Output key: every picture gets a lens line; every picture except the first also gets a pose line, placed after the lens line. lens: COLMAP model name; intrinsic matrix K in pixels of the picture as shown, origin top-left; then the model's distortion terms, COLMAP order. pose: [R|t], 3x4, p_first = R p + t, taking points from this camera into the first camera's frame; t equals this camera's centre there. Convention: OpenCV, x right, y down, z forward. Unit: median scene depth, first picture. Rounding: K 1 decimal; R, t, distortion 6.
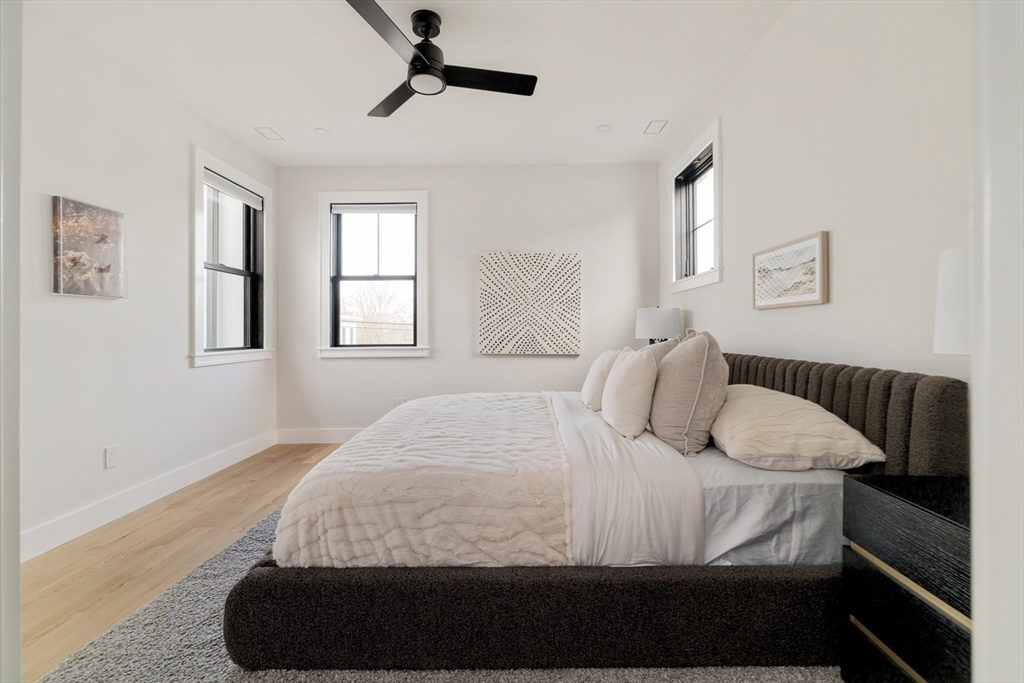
lens RADIAL K [[464.1, 0, 515.9], [0, 464.1, 330.5], [0, 0, 1]] dist [-0.004175, 0.000201]
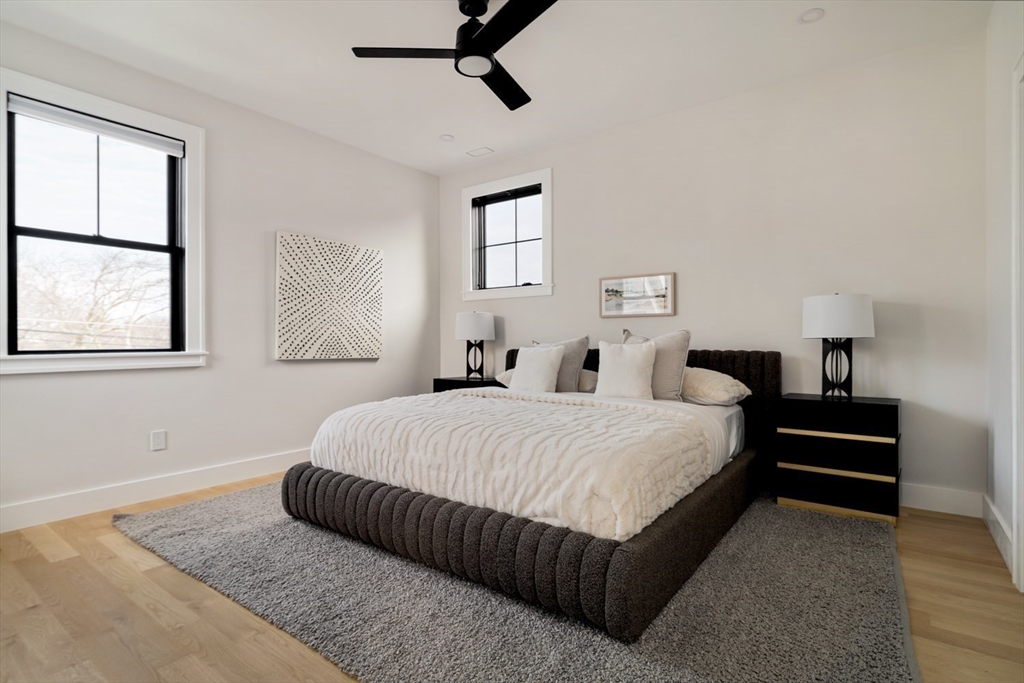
lens RADIAL K [[504.2, 0, 508.8], [0, 504.2, 346.2], [0, 0, 1]] dist [0.002134, 0.001009]
pose [[0.594693, -0.003512, 0.803946, -0.534146], [-0.003094, 0.999973, 0.006658, 0.020135], [-0.803947, -0.006447, 0.594666, 0.178498]]
